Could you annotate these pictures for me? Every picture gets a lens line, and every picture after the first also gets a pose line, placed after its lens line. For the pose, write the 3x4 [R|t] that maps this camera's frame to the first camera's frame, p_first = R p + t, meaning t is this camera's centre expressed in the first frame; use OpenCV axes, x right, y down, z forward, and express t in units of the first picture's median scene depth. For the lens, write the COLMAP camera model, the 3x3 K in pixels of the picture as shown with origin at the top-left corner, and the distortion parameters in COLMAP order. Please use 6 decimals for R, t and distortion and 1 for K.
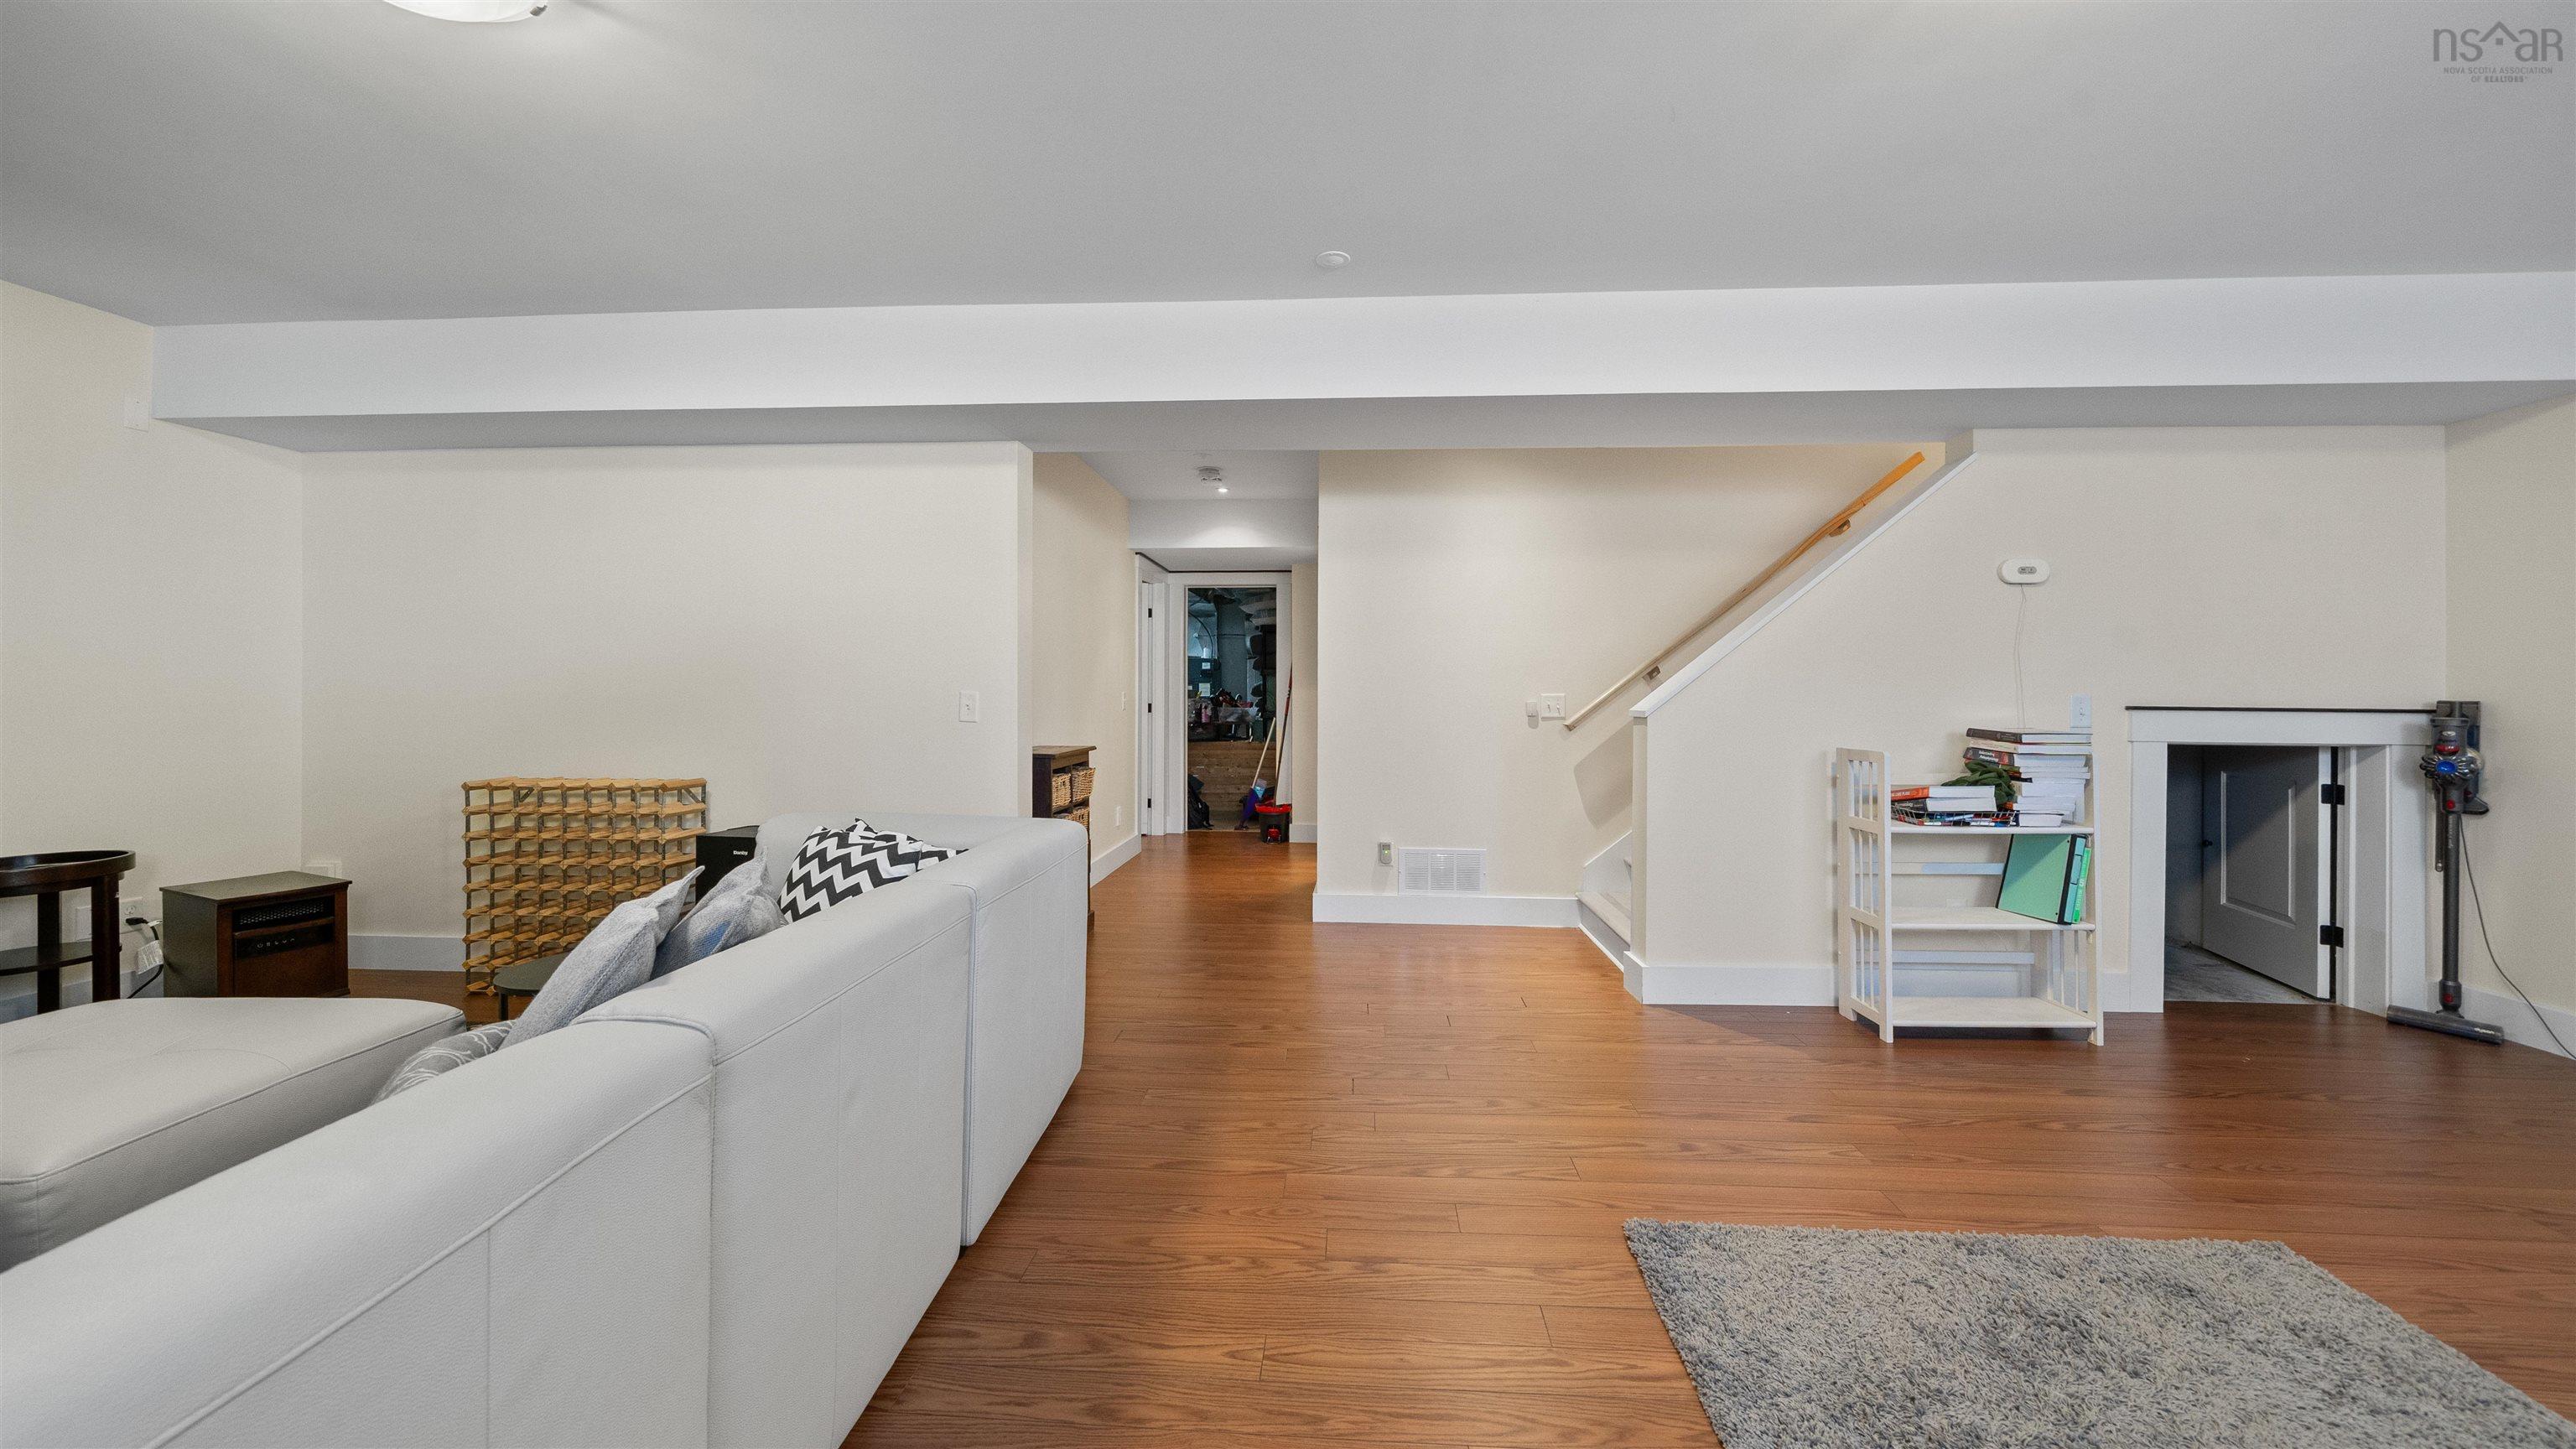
lens RADIAL K [[900.9, 0, 1288.9], [0, 900.9, 718.1], [0, 0, 1]] dist [-0.004672, -0.000046]
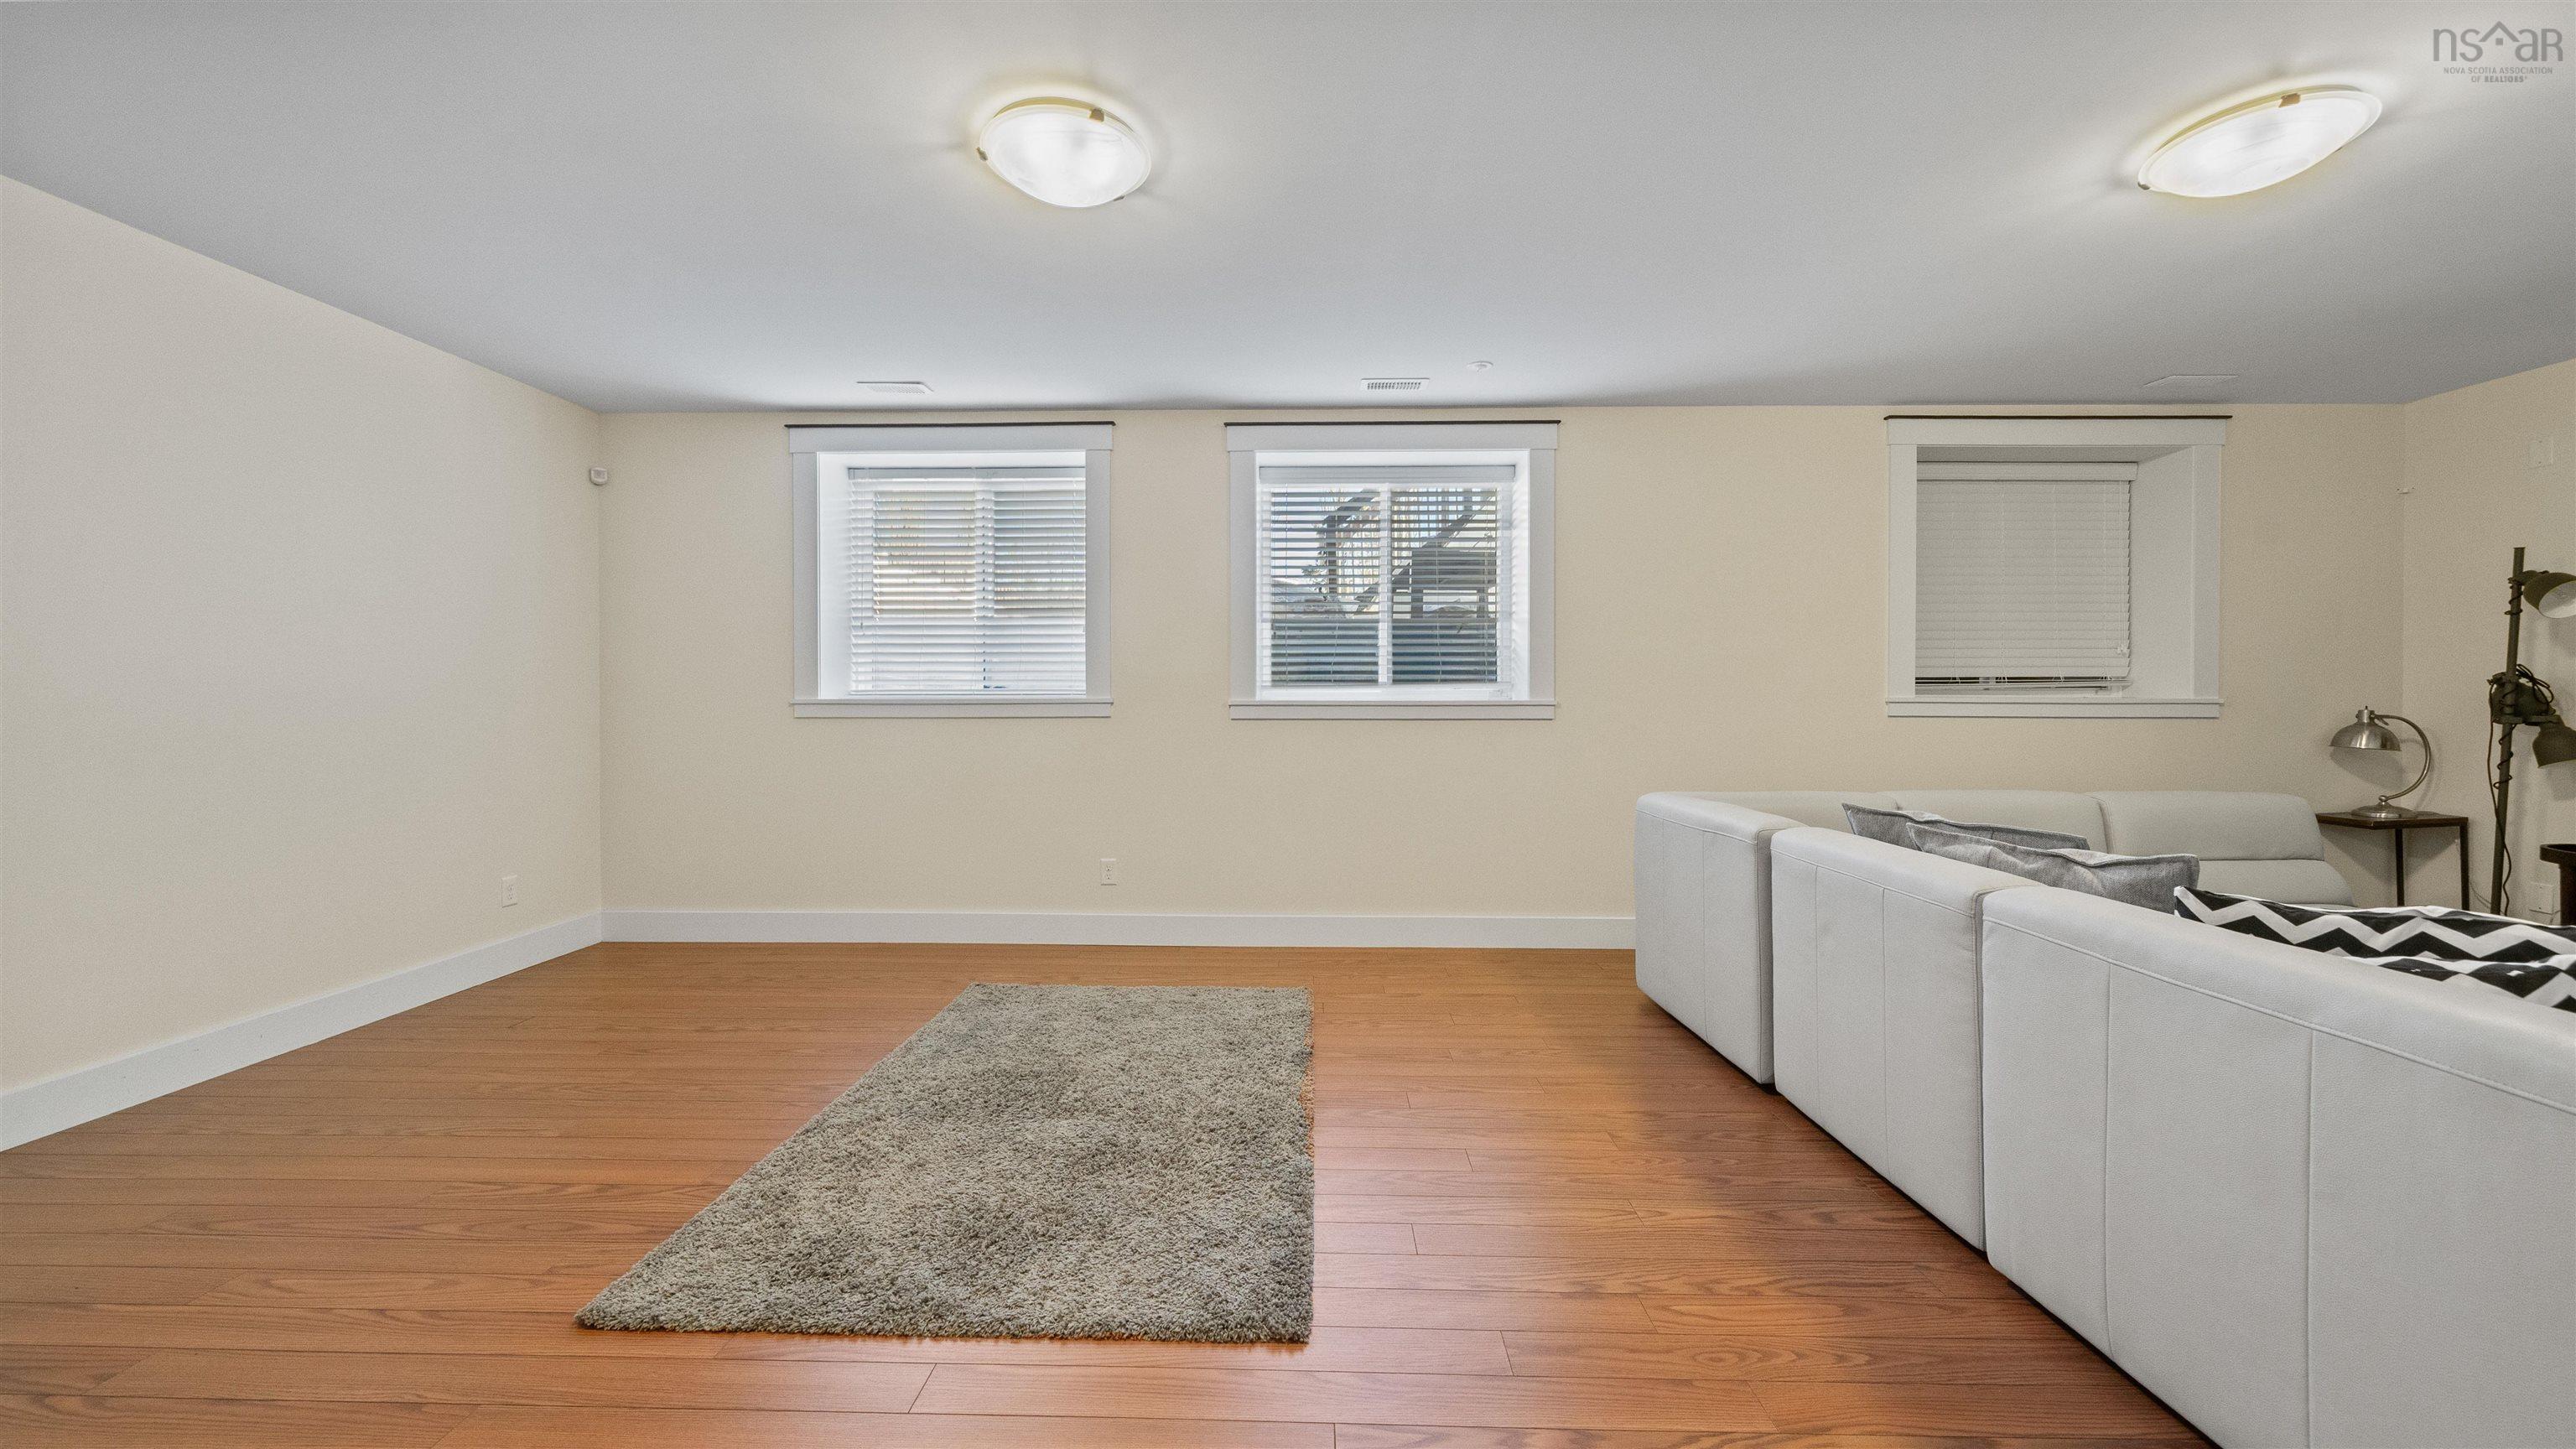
lens RADIAL K [[953.6, 0, 1282.2], [0, 953.6, 702.3], [0, 0, 1]] dist [-0.000260, 0.000010]
pose [[-0.998593, -0.005069, -0.052789, 0.285688], [-0.006941, 0.999351, 0.035343, -0.032085], [0.052575, 0.035660, -0.997980, 1.193209]]
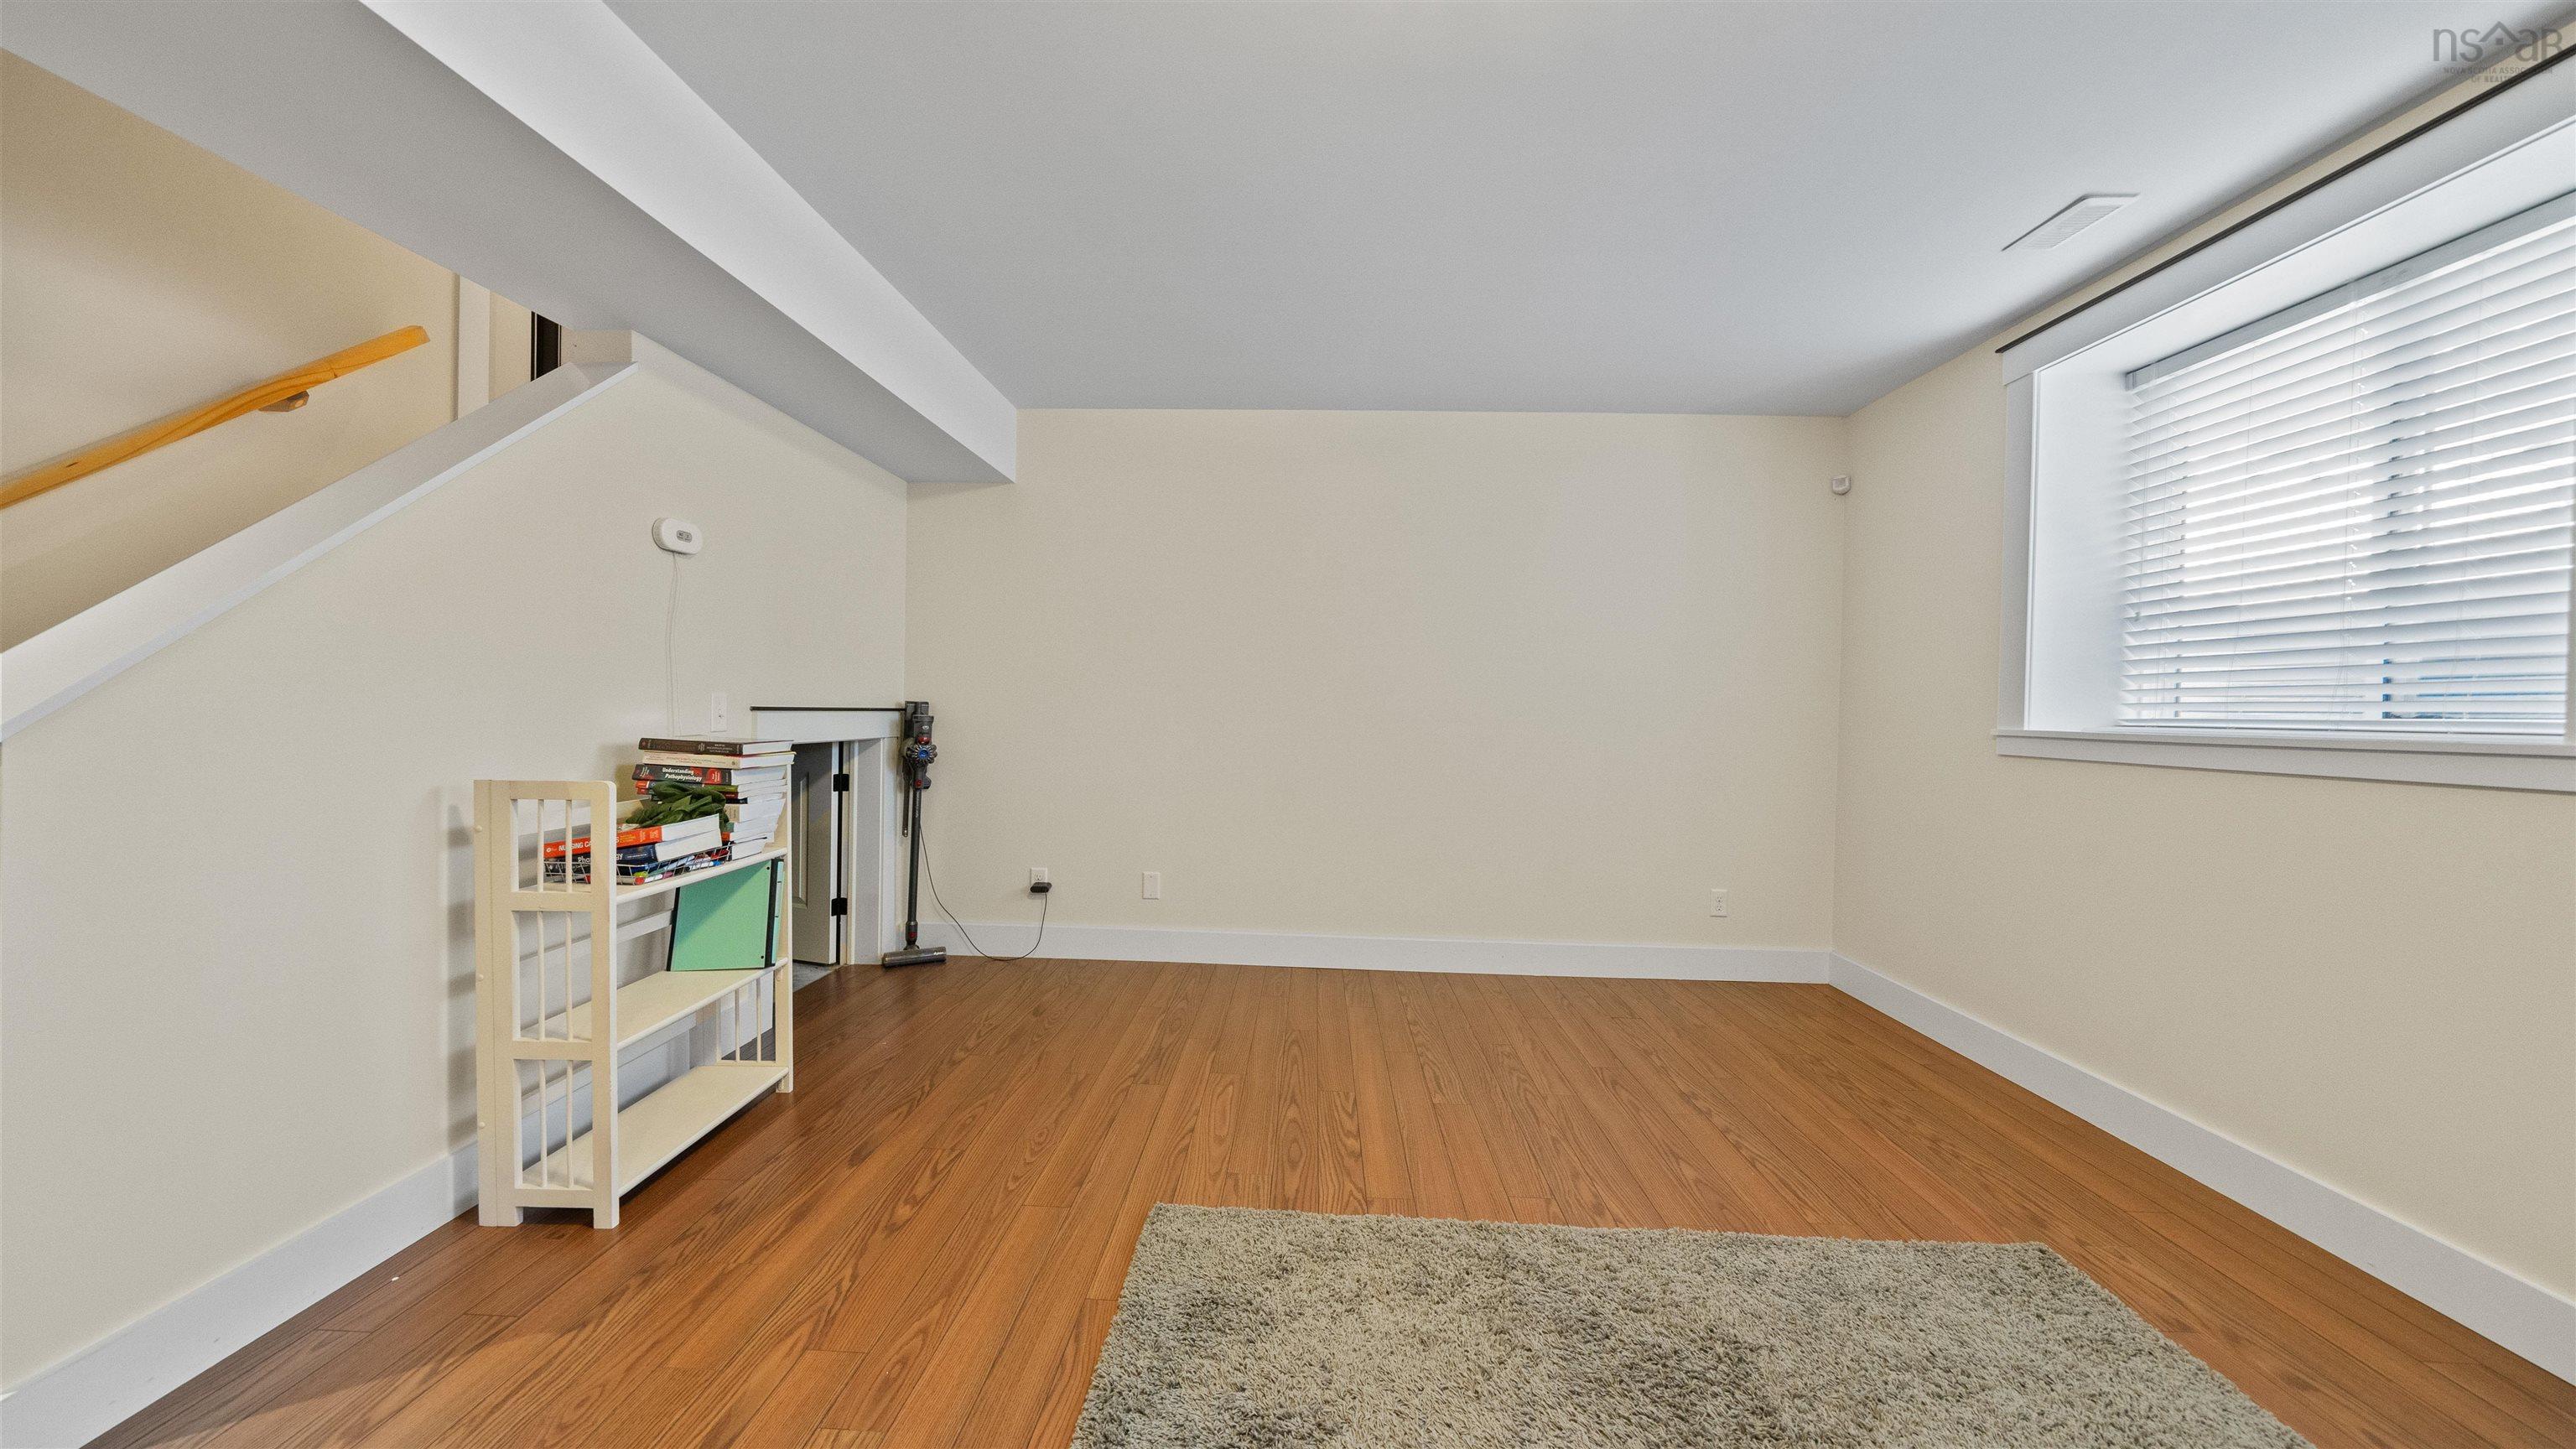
lens RADIAL K [[900.9, 0, 1288.9], [0, 900.9, 718.1], [0, 0, 1]] dist [-0.004672, -0.000046]
pose [[-0.035311, -0.017853, 0.999217, 0.007333], [0.006637, 0.999814, 0.018098, -0.015819], [-0.999354, 0.007271, -0.035186, 0.530824]]
